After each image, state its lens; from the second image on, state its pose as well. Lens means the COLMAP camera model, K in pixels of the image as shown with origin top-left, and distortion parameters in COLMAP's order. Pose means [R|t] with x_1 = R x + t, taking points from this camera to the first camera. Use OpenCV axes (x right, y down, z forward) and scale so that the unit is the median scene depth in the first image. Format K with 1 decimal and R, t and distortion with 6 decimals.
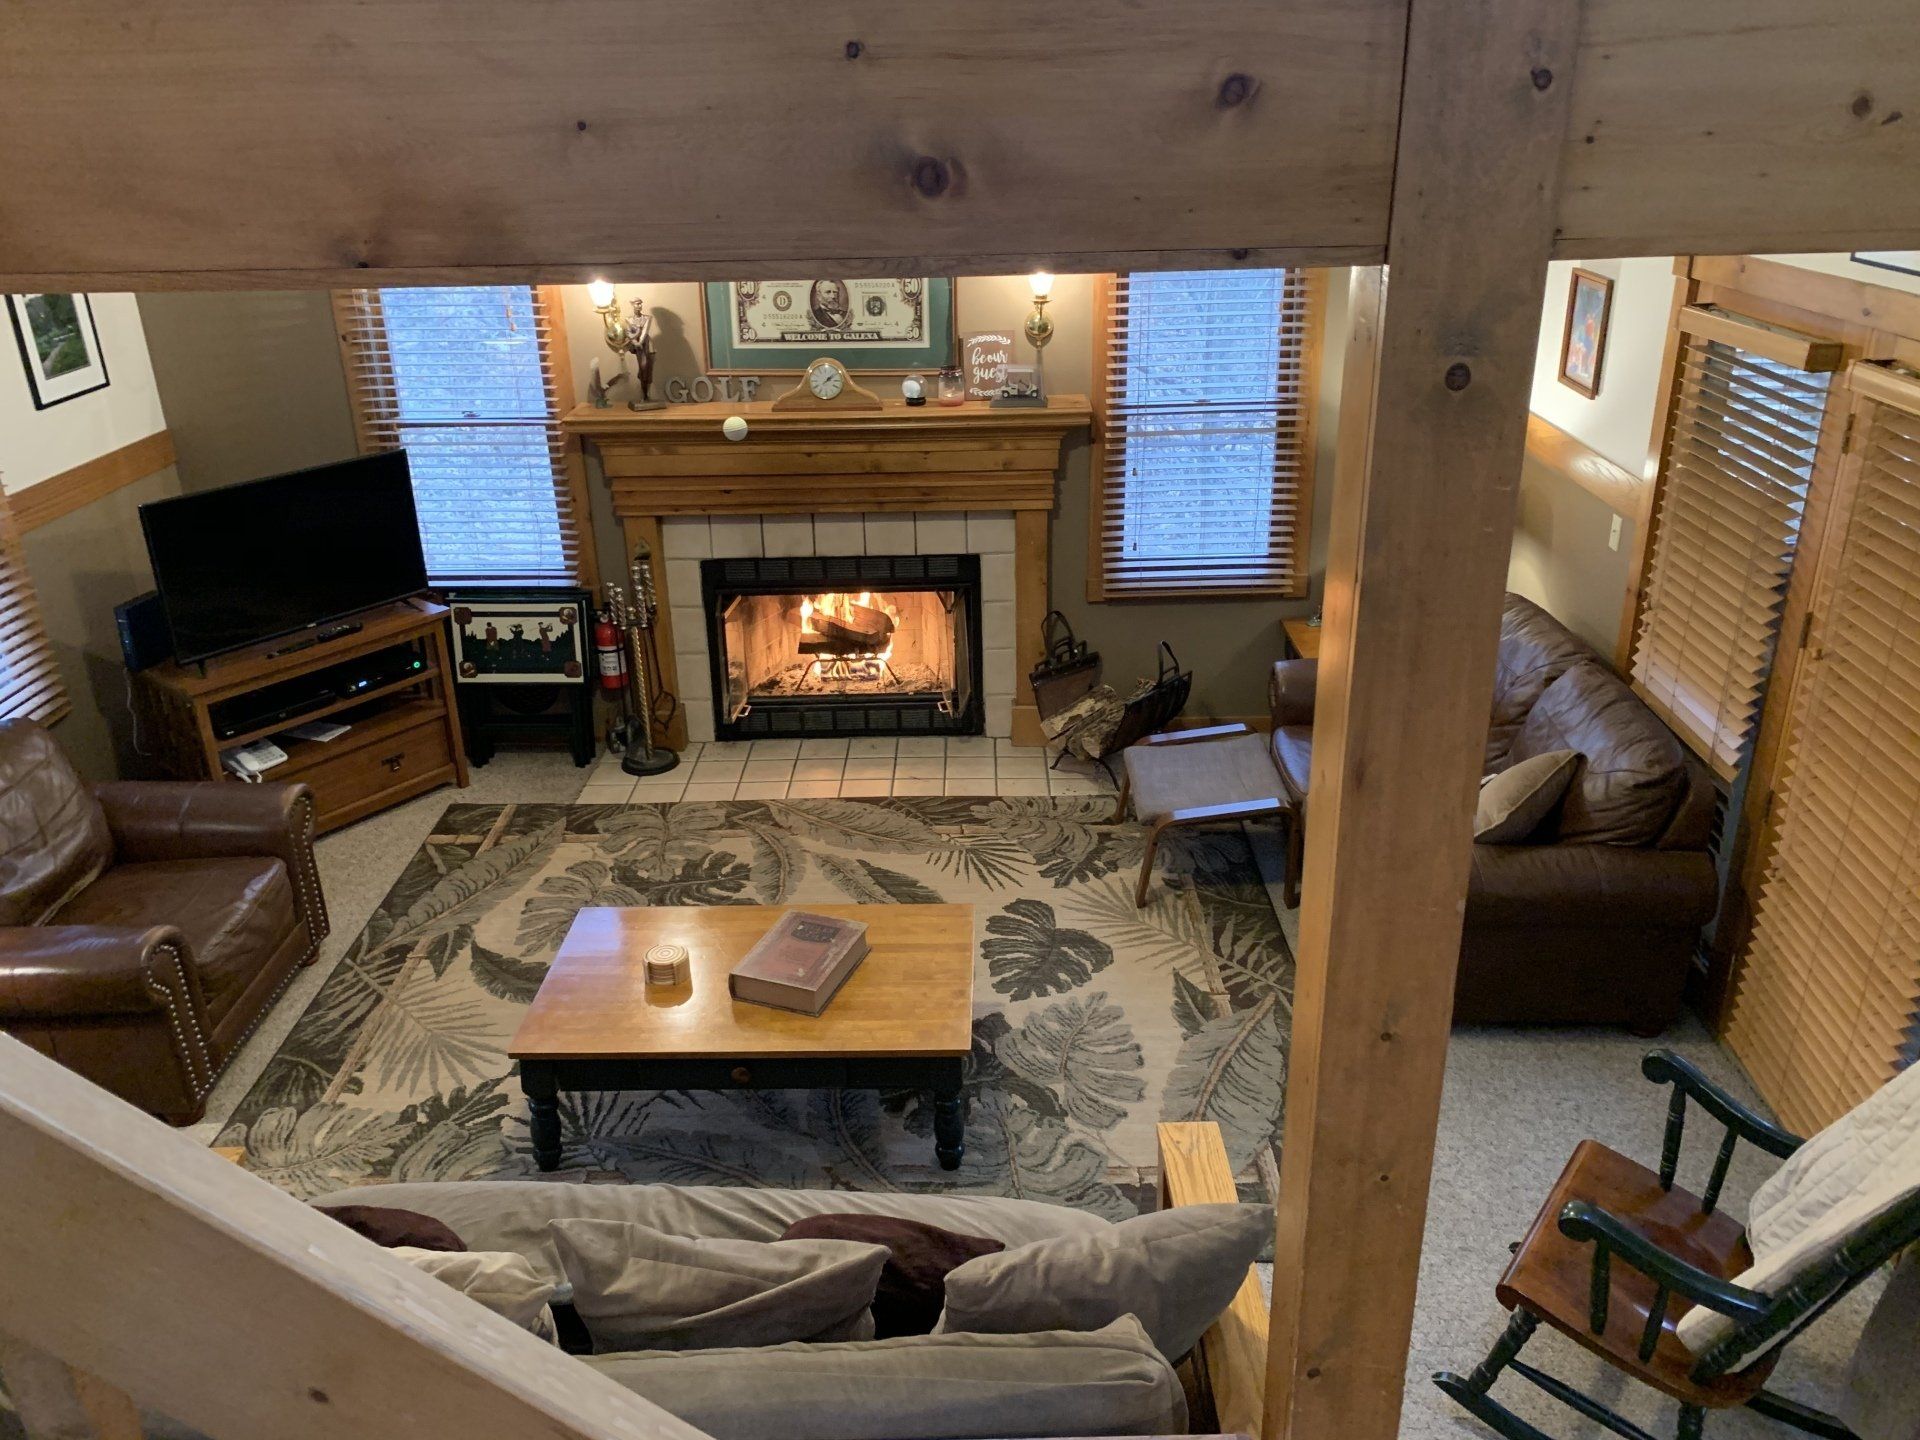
lens RADIAL K [[1465.8, 0, 957.5], [0, 1465.8, 704.5], [0, 0, 1]] dist [0.153784, -0.391319]
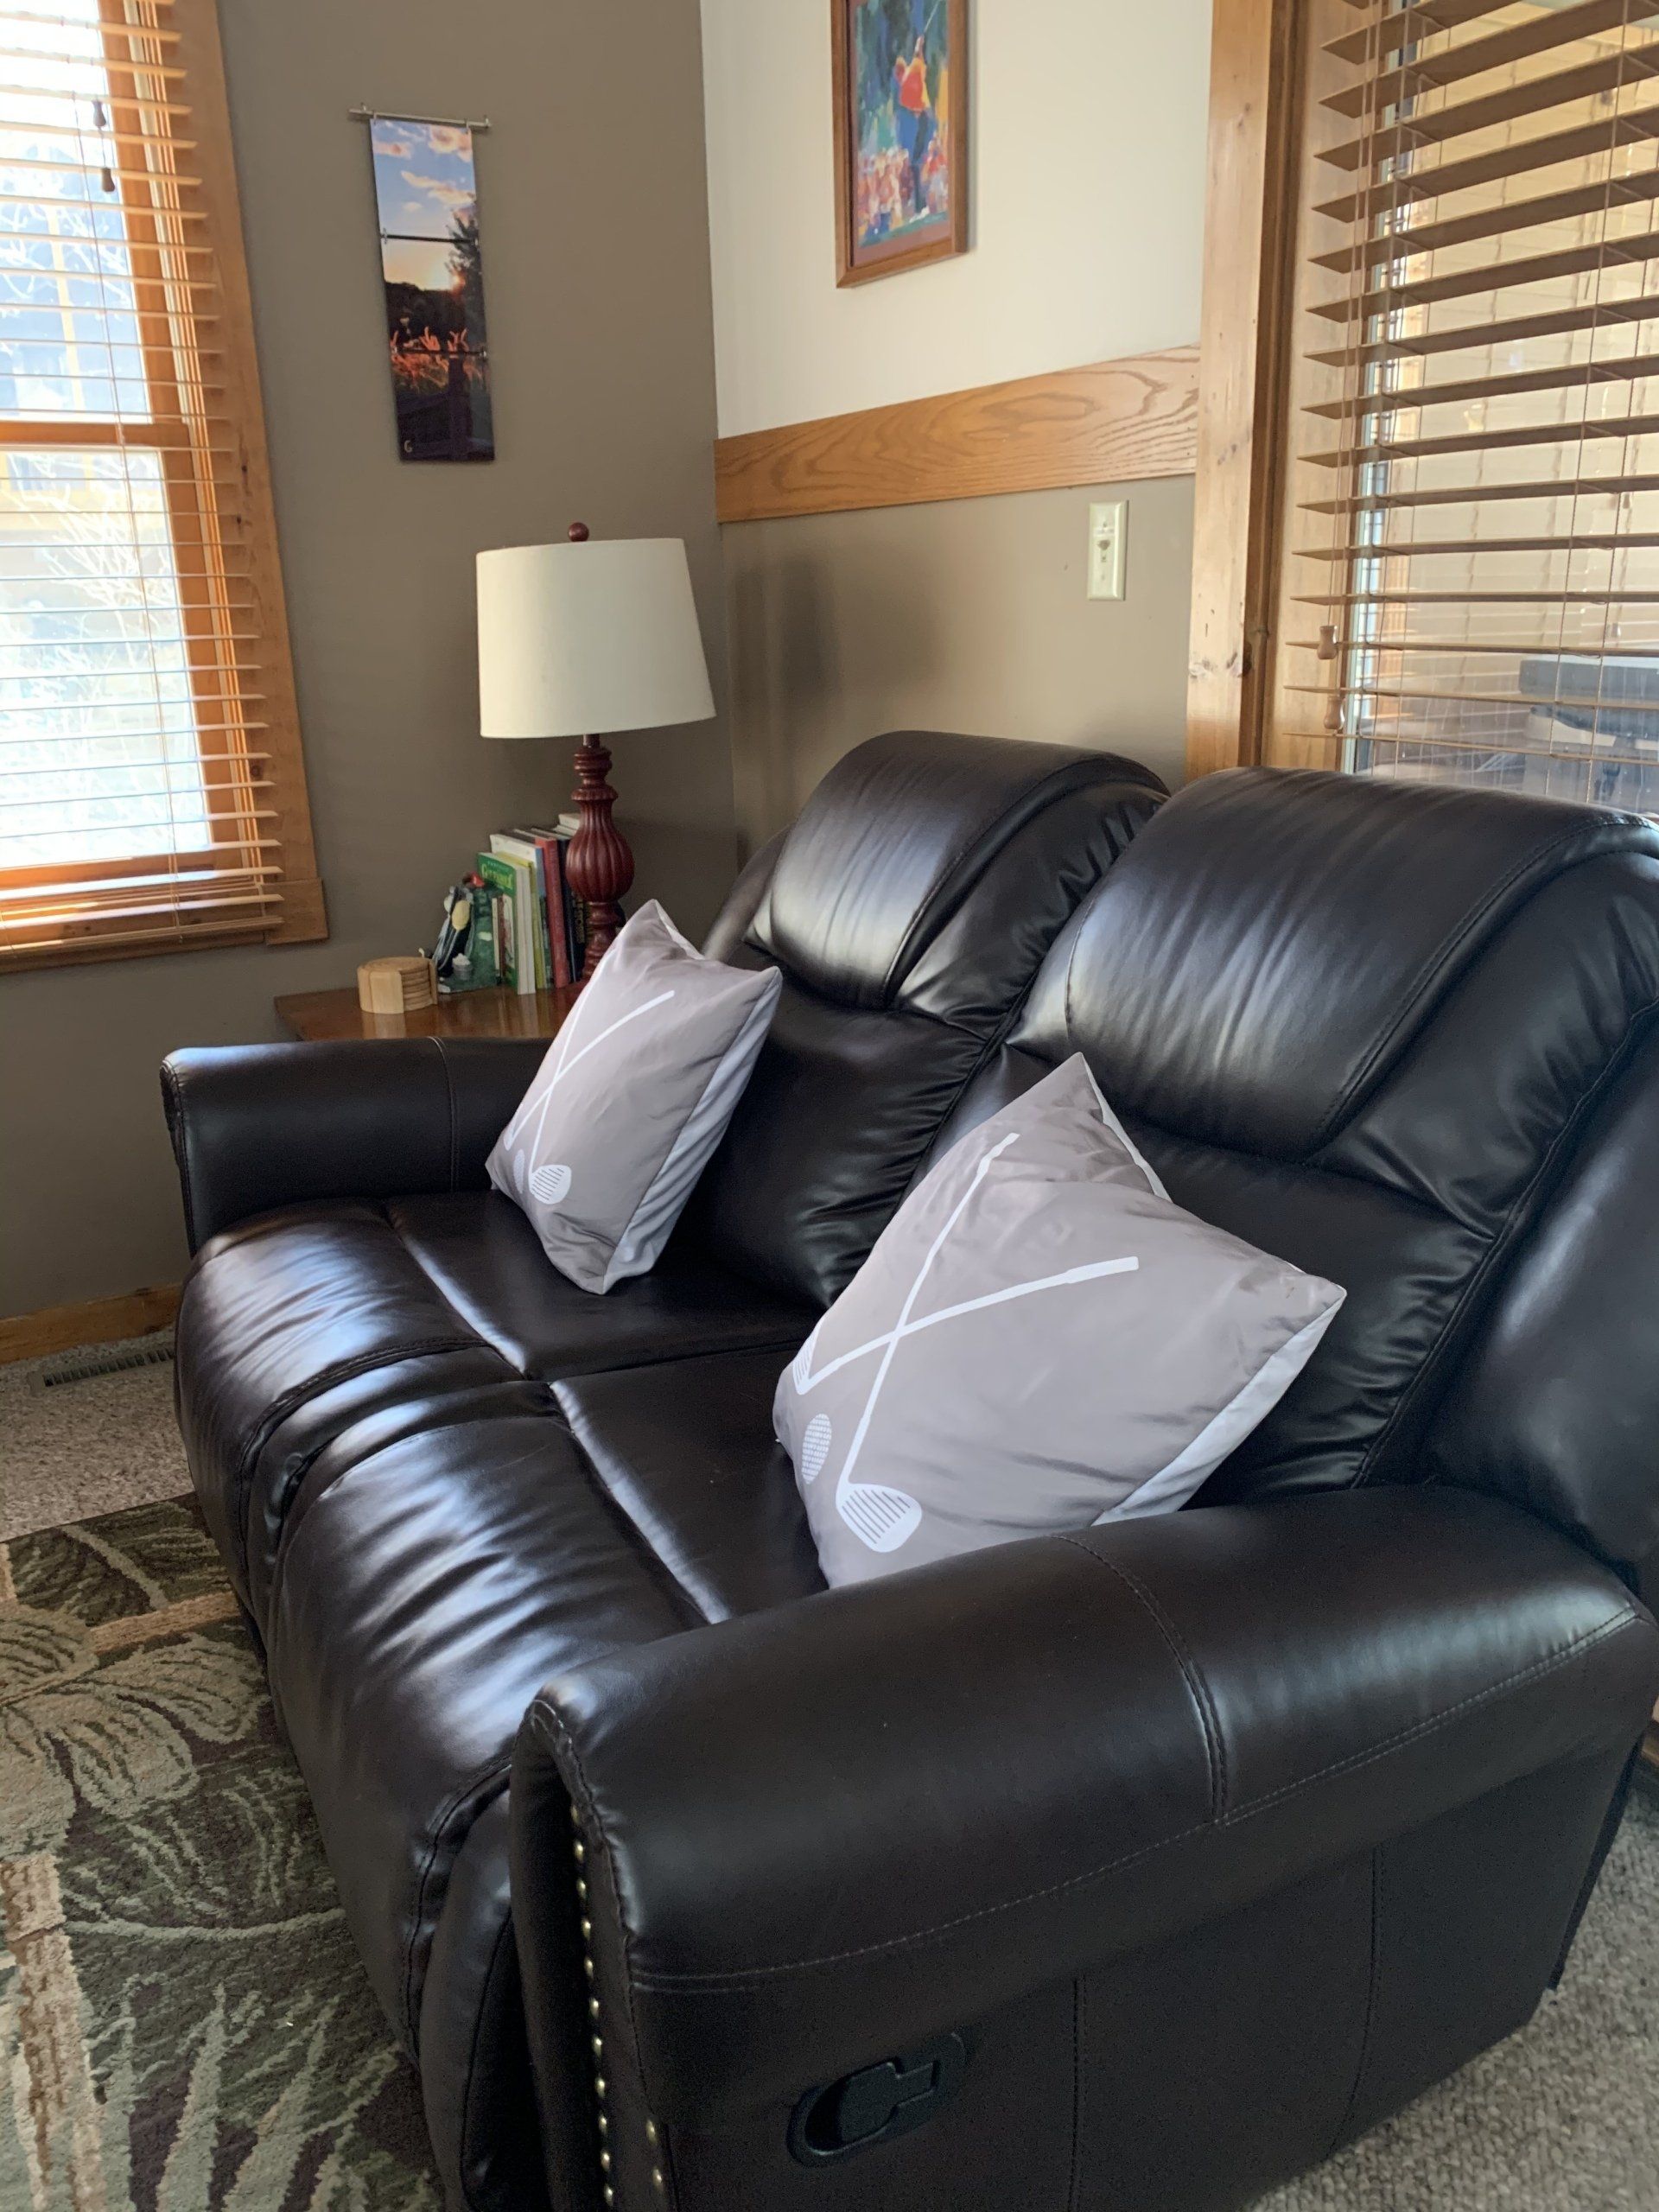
lens RADIAL K [[1686.9, 0, 828.8], [0, 1686.9, 1091.8], [0, 0, 1]] dist [0.004434, 0.002161]
pose [[0.872675, -0.143344, 0.466788, 0.143963], [0.199161, 0.977302, -0.072223, 0.028138], [-0.445840, 0.155993, 0.881415, 0.590092]]
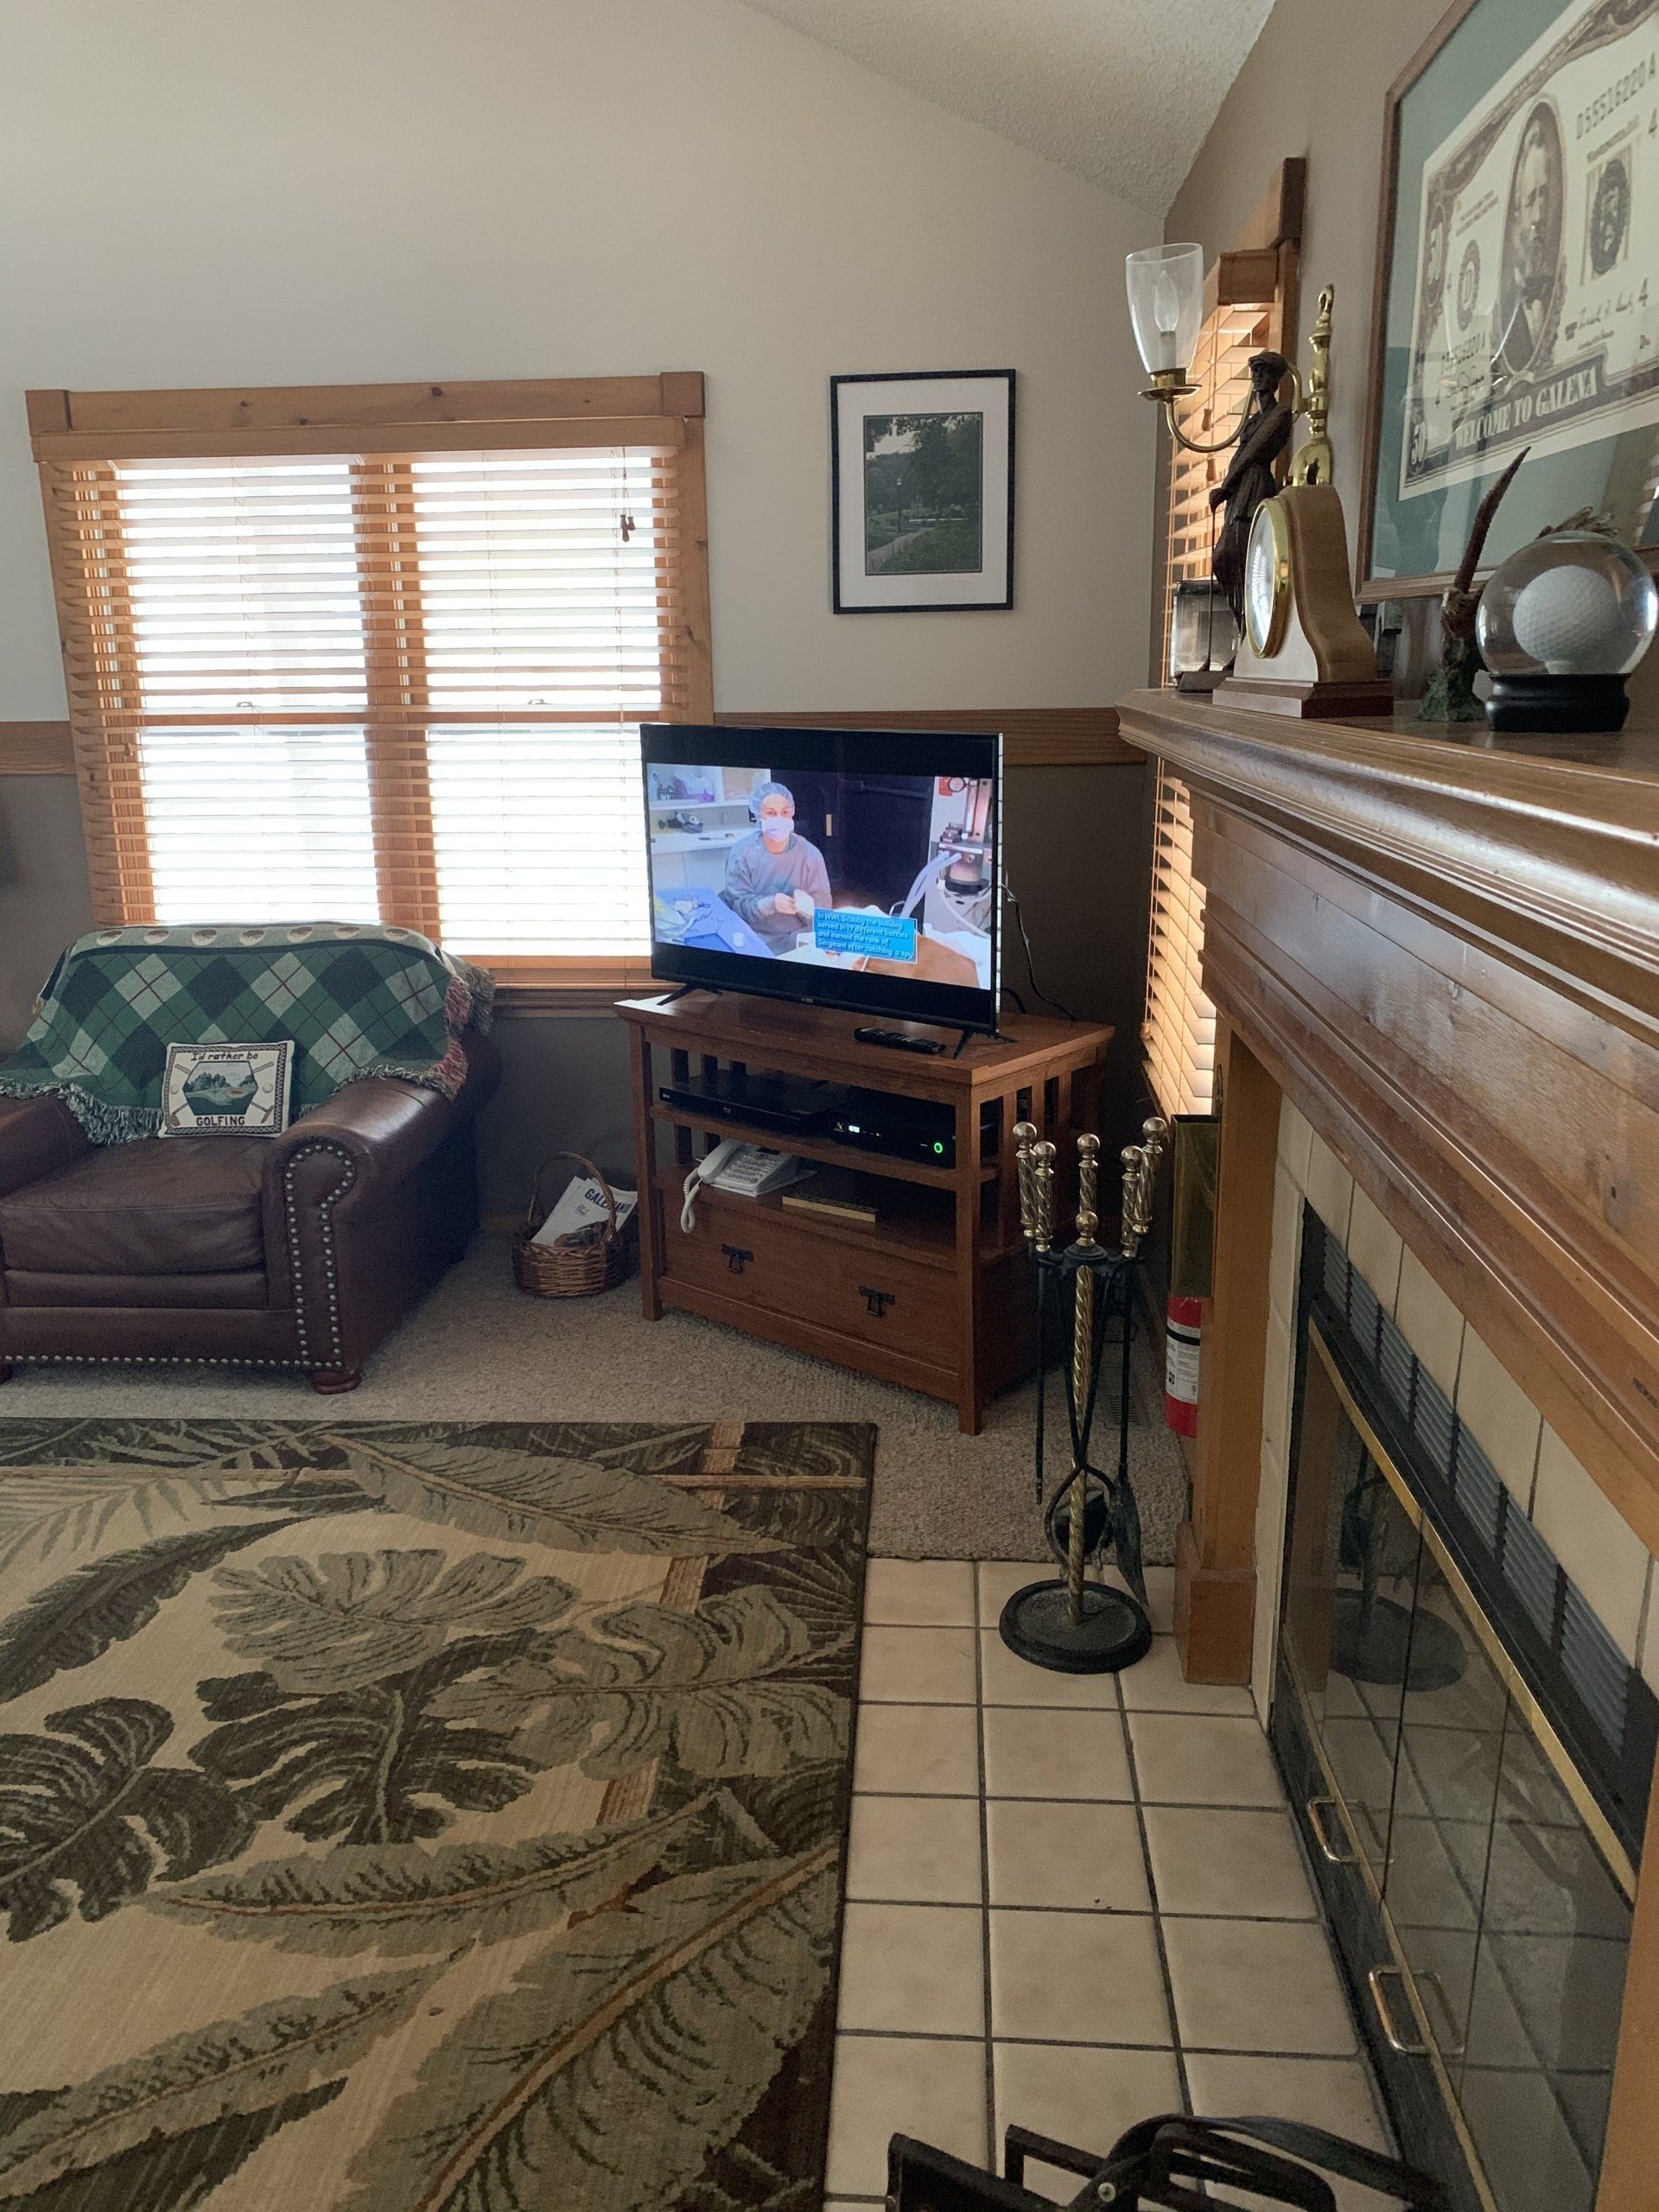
lens RADIAL K [[1640.4, 0, 829.5], [0, 1640.4, 1106.0], [0, 0, 1]] dist [0.074080, -0.133452]
pose [[-0.048515, 0.277518, -0.959495, 0.181753], [-0.382199, 0.882358, 0.274533, -0.186627], [0.922806, 0.380037, 0.063259, 0.932466]]
